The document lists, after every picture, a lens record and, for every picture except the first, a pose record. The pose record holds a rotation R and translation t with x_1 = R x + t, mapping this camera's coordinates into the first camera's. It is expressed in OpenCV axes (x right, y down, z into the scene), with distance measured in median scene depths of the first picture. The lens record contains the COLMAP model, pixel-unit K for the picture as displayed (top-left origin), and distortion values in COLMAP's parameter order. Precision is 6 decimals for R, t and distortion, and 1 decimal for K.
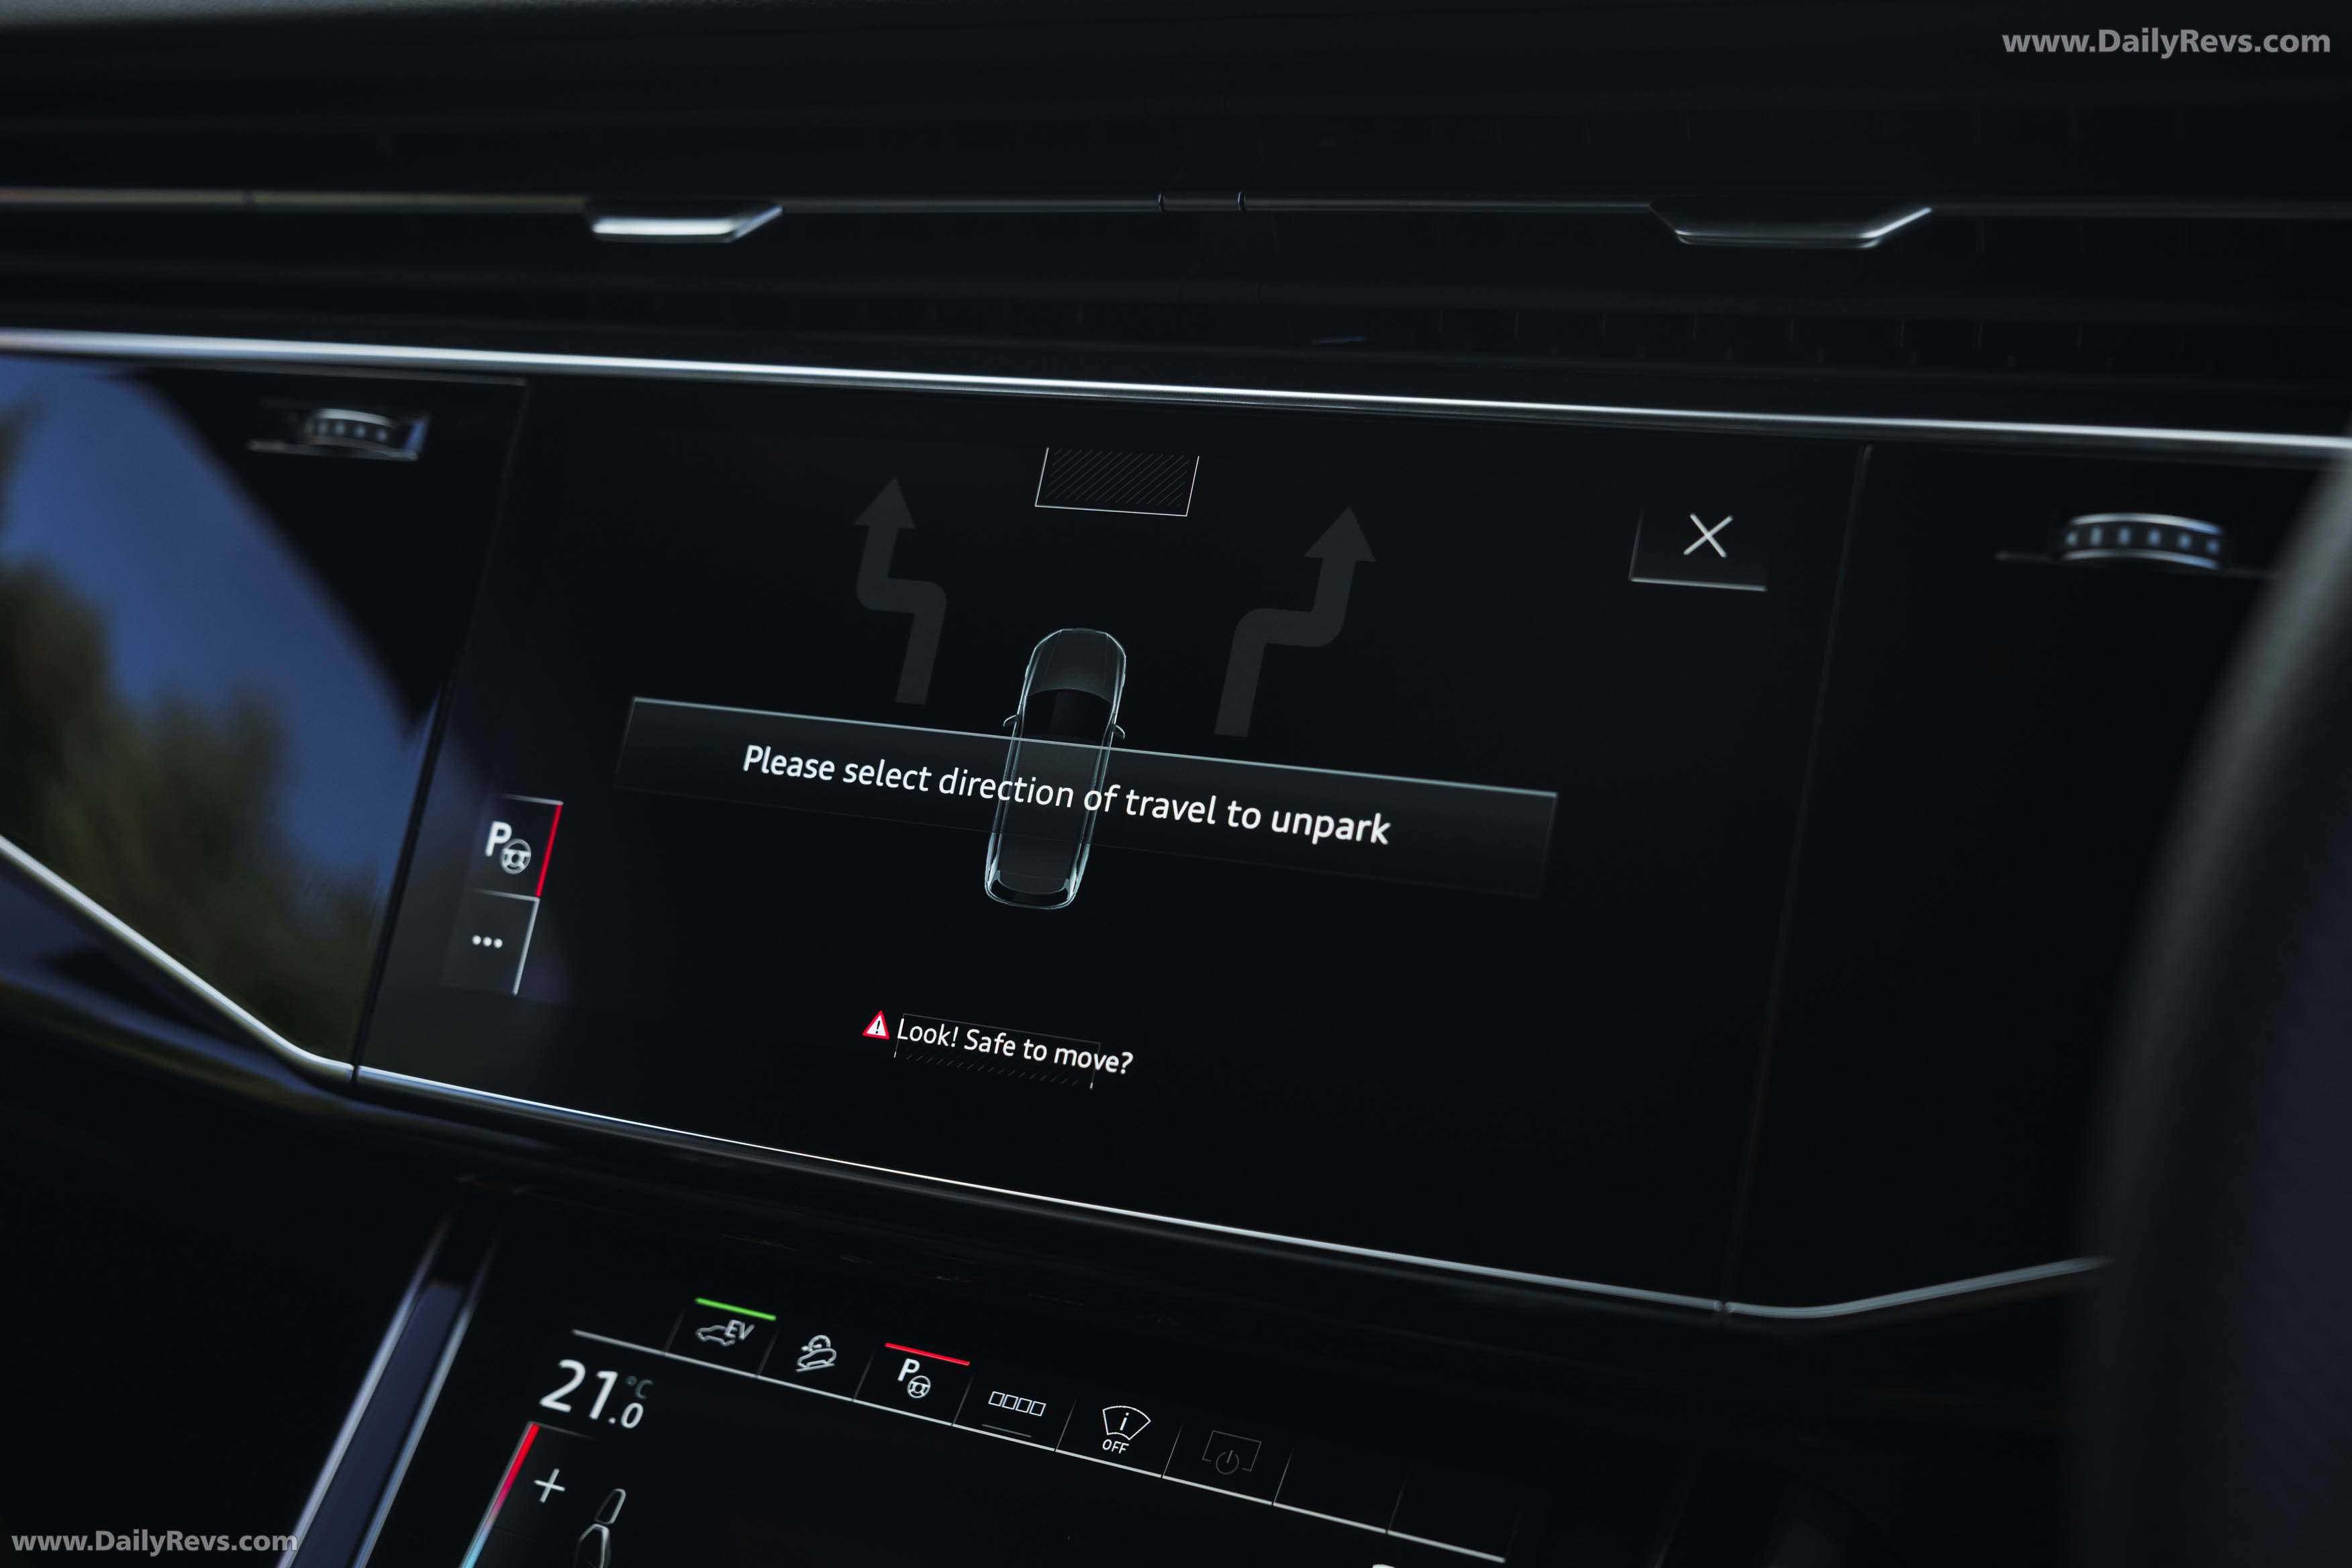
lens RADIAL K [[3109.4, 0, 1171.1], [0, 3109.4, 788.4], [0, 0, 1]] dist [-0.005440, 0.074292]
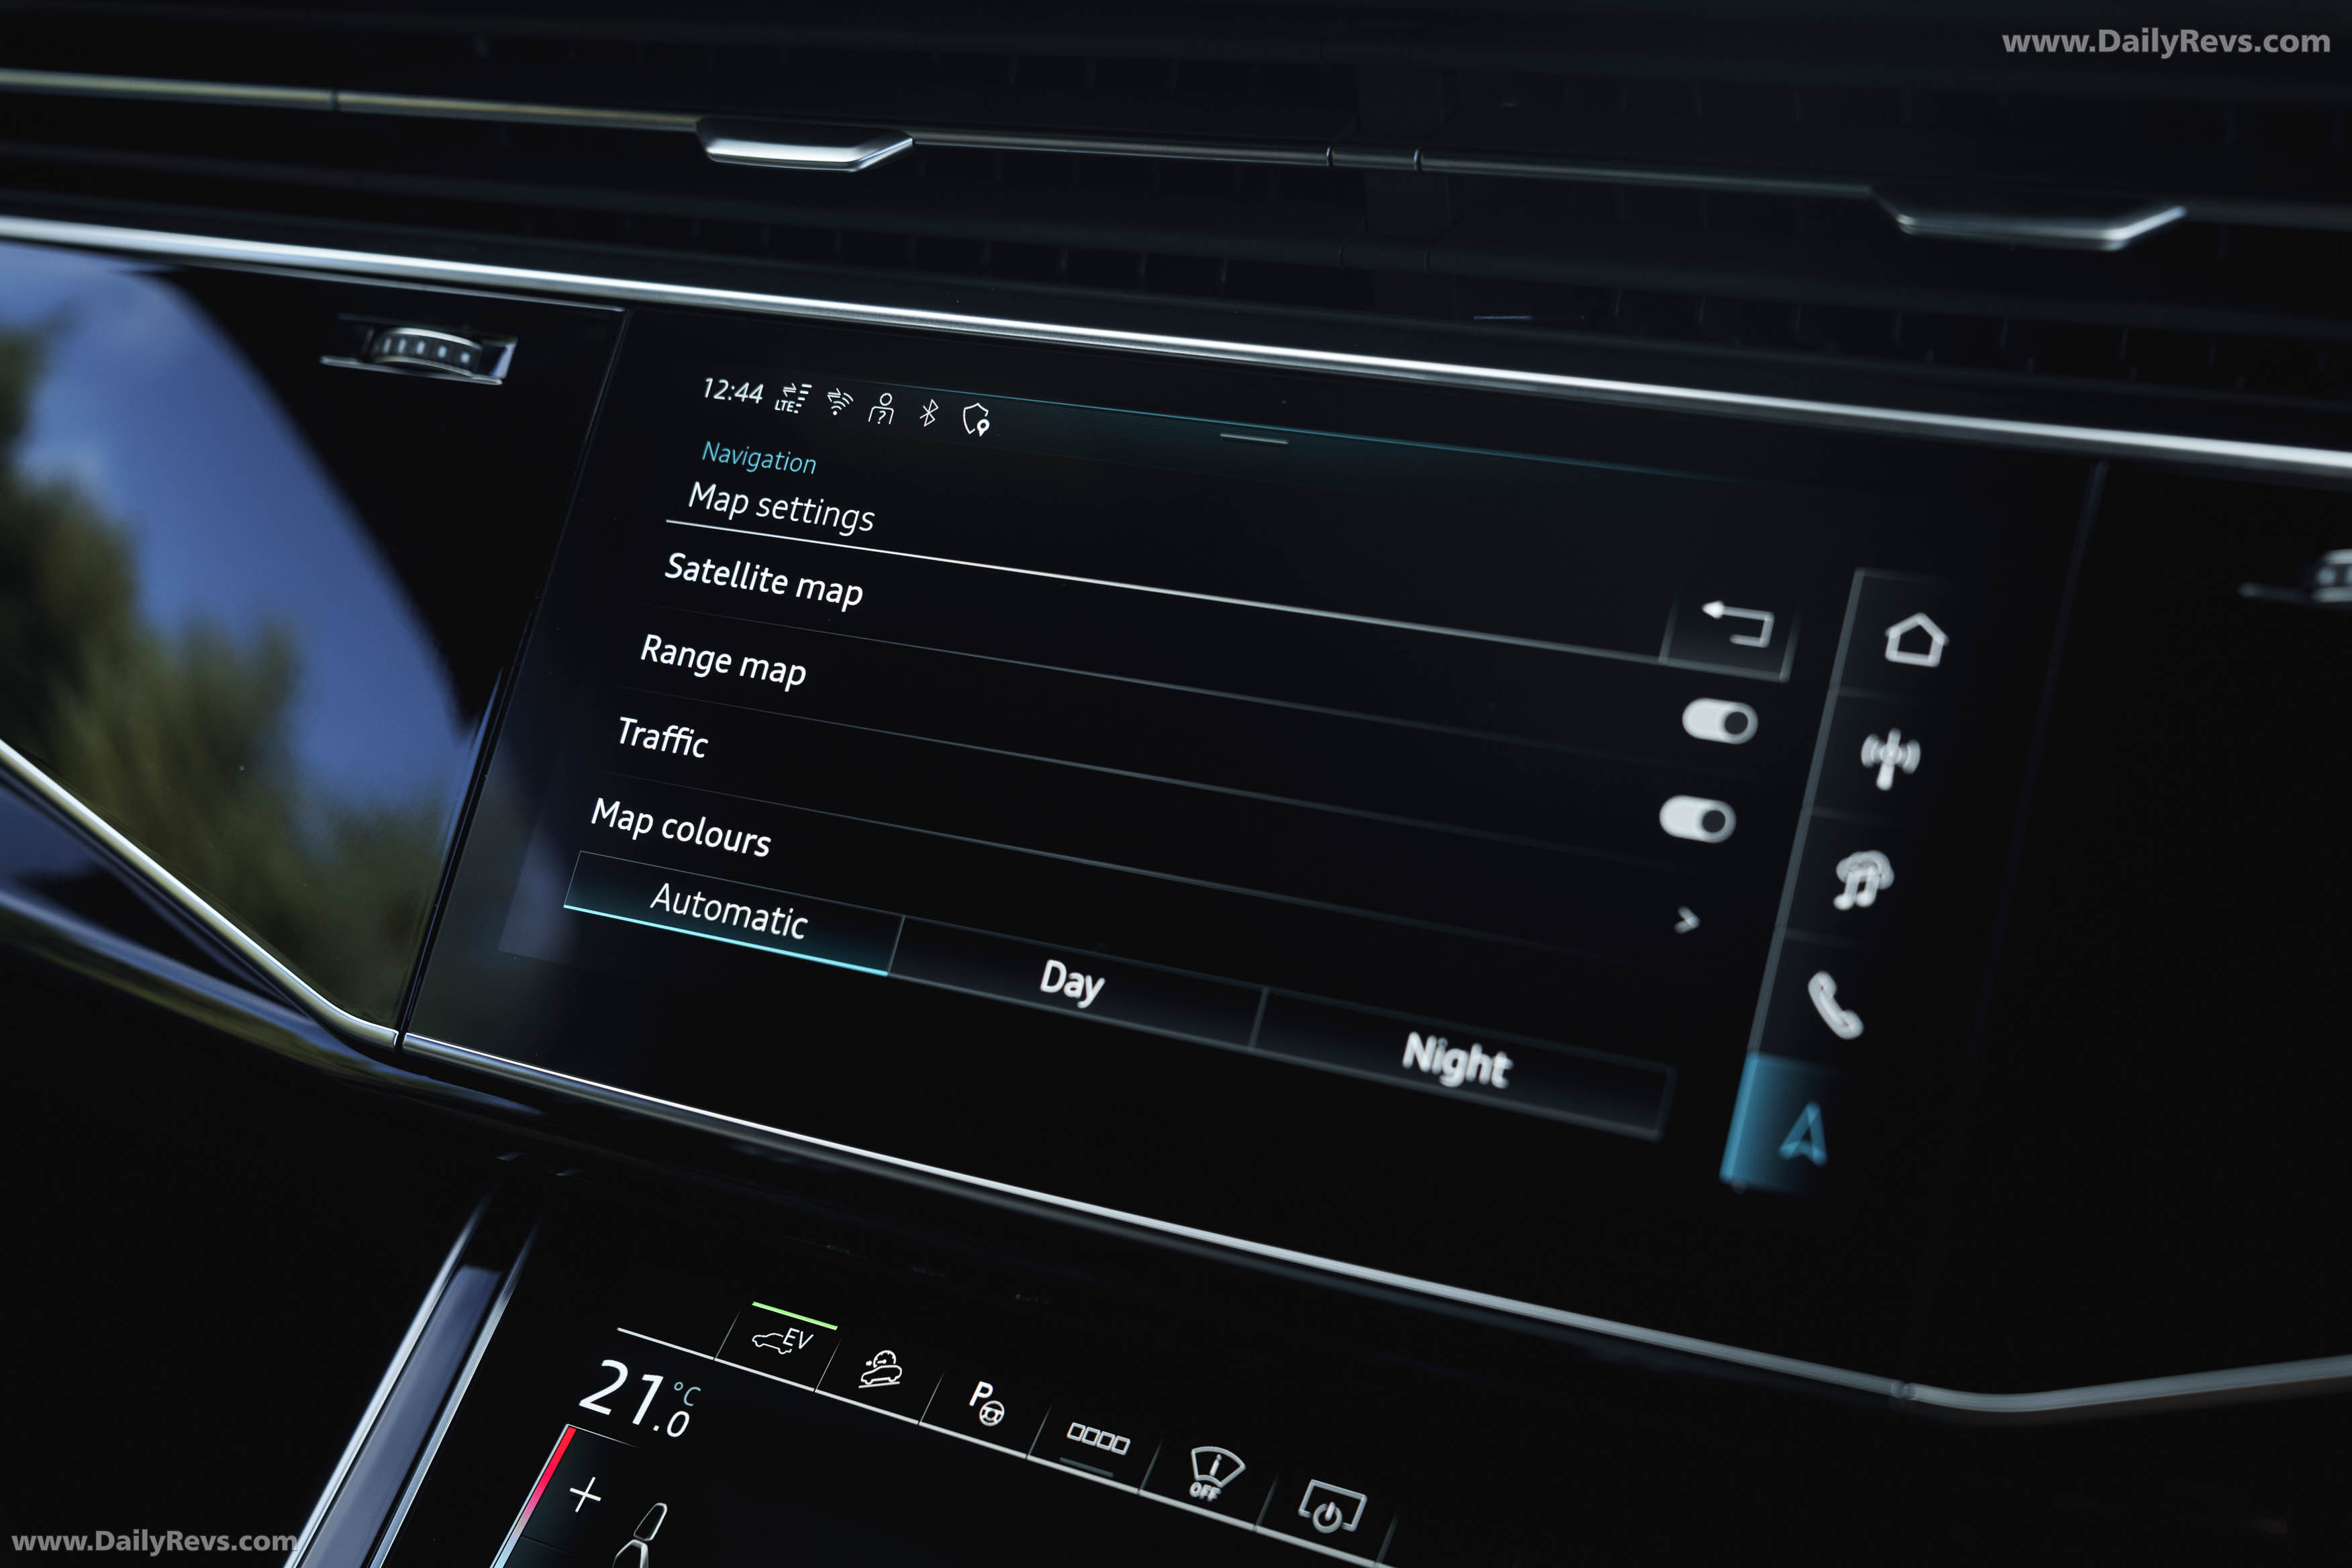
lens RADIAL K [[3062.9, 0, 1186.5], [0, 3062.9, 780.0], [0, 0, 1]] dist [-0.004208, 0.022038]
pose [[0.998092, 0.060125, 0.014043, -0.046348], [-0.060151, 0.998188, 0.001428, -0.001178], [-0.013932, -0.002270, 0.999900, 0.082766]]
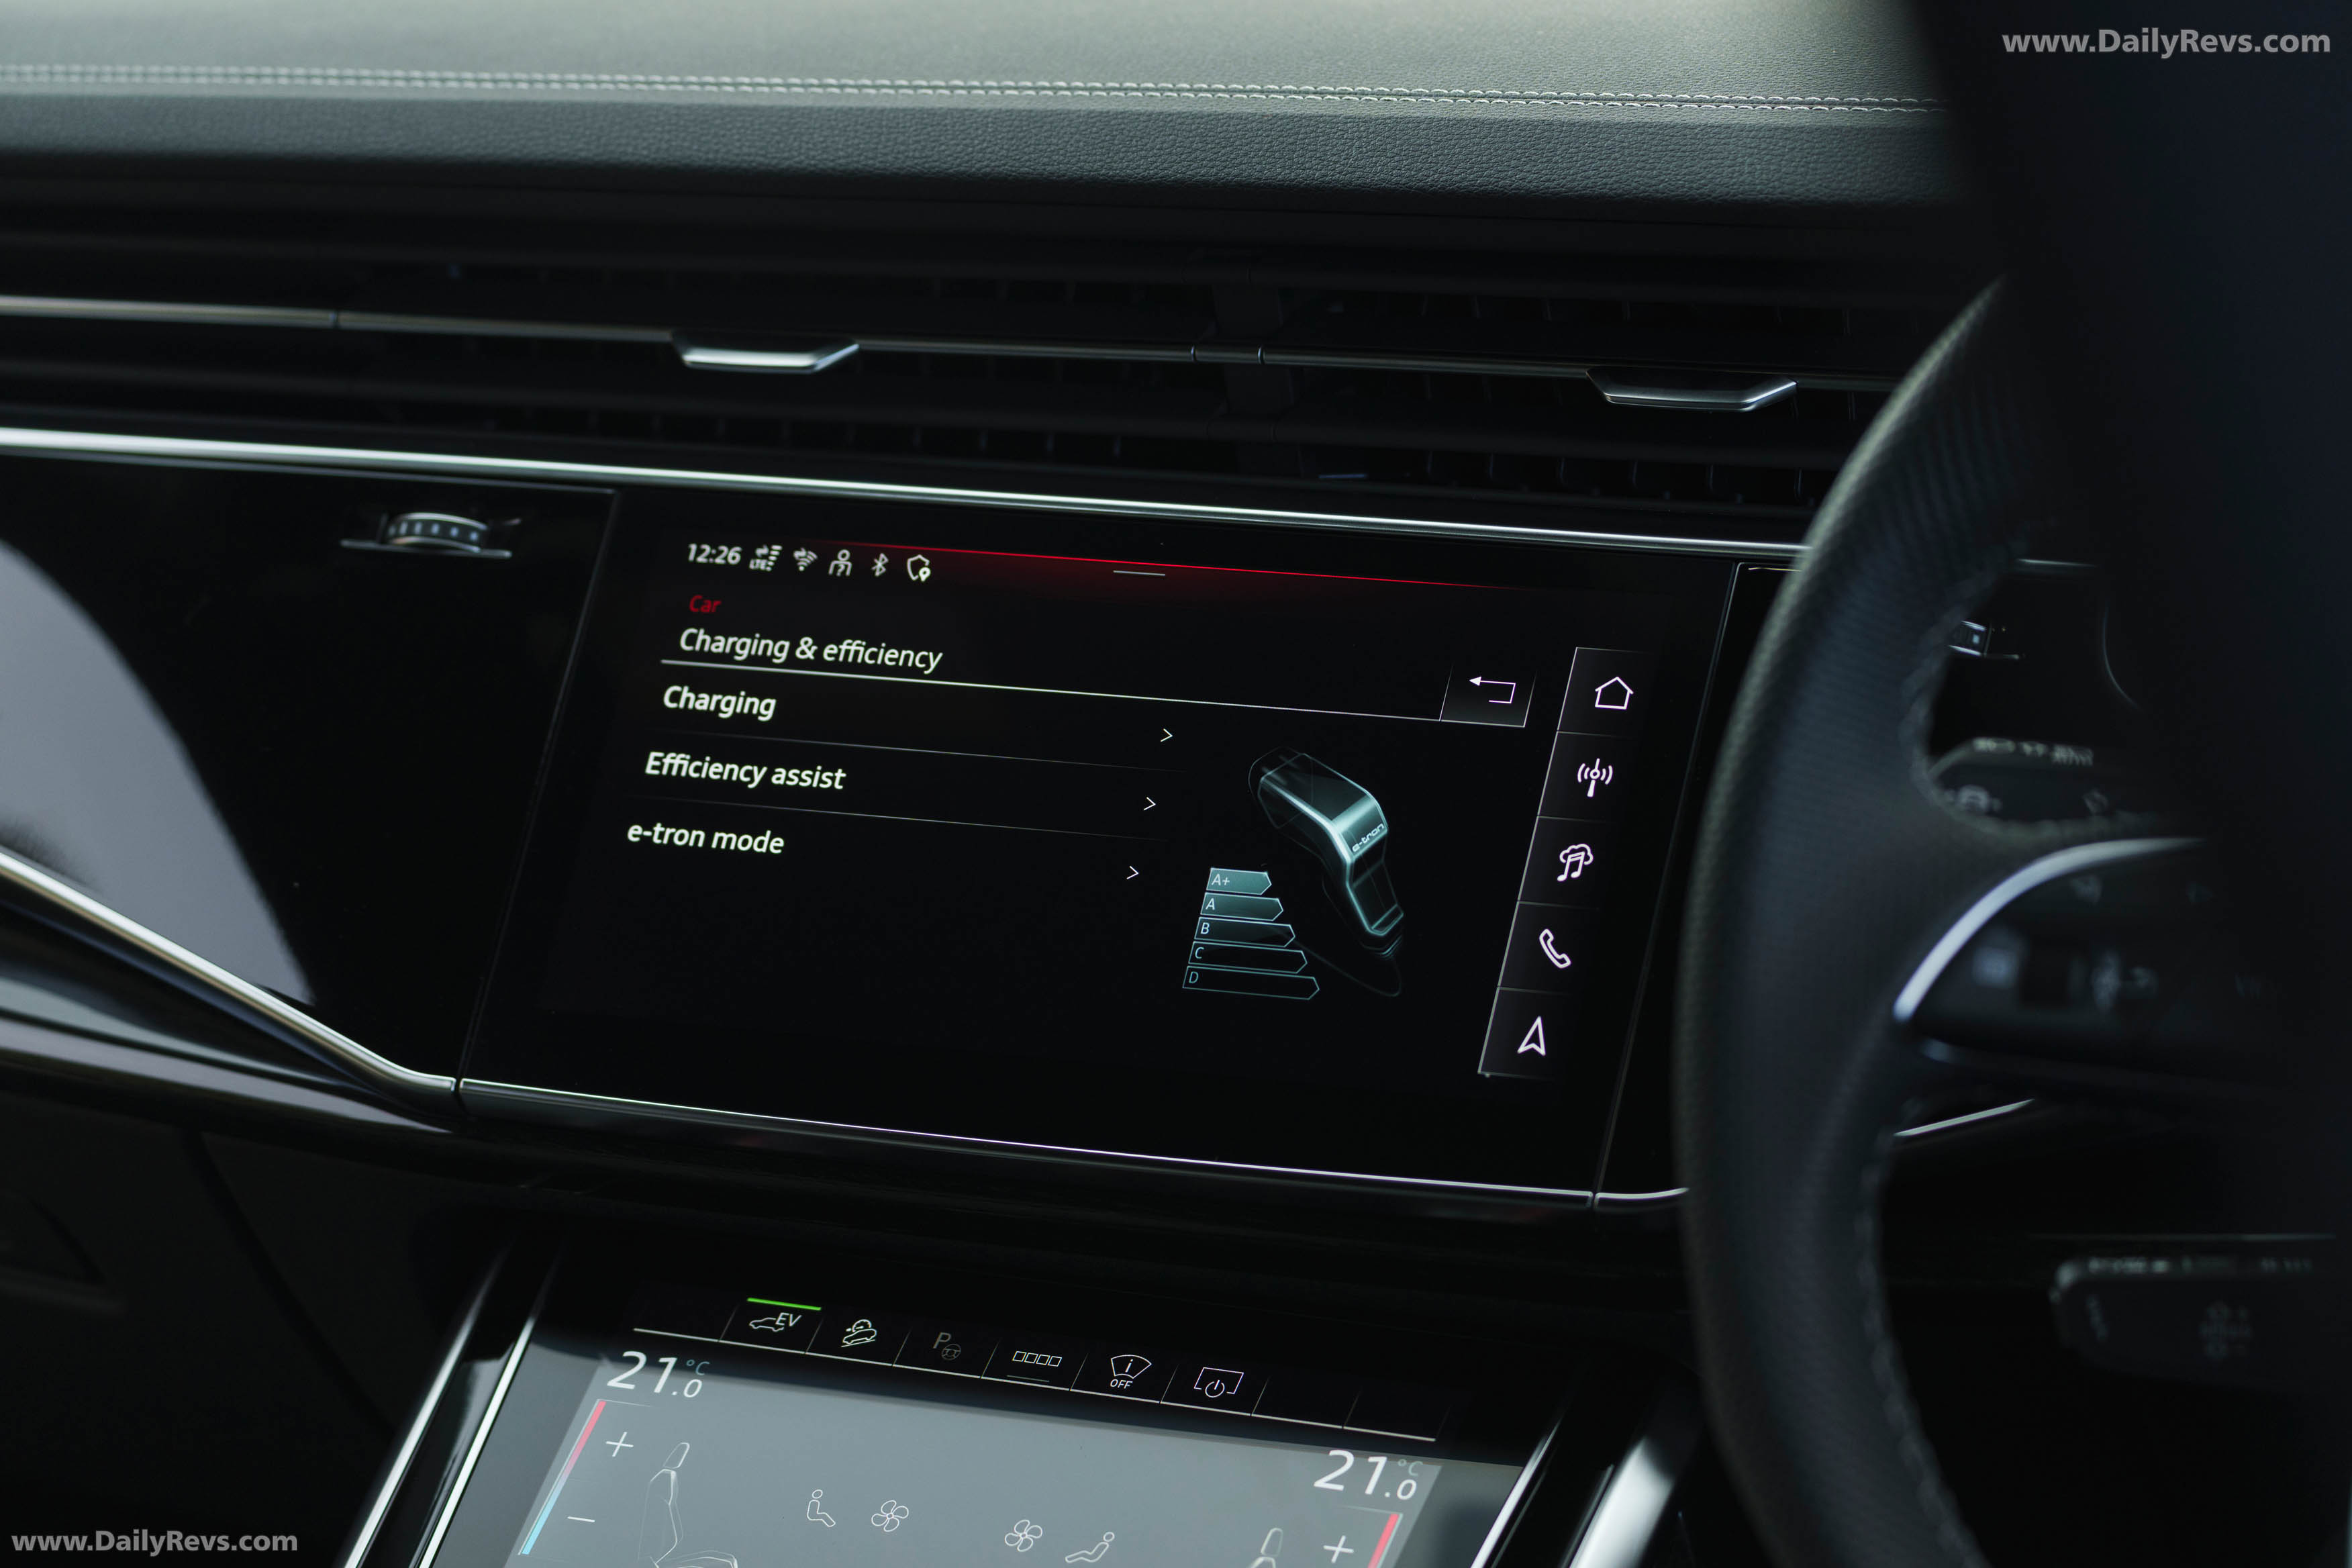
lens RADIAL K [[8186.8, 0, 1175.6], [0, 8186.8, 784.8], [0, 0, 1]] dist [0.098840, -0.234908]
pose [[0.999411, 0.034042, 0.004313, -0.017465], [-0.033246, 0.991743, -0.123860, 0.351460], [-0.008494, 0.123644, 0.992290, -2.021212]]
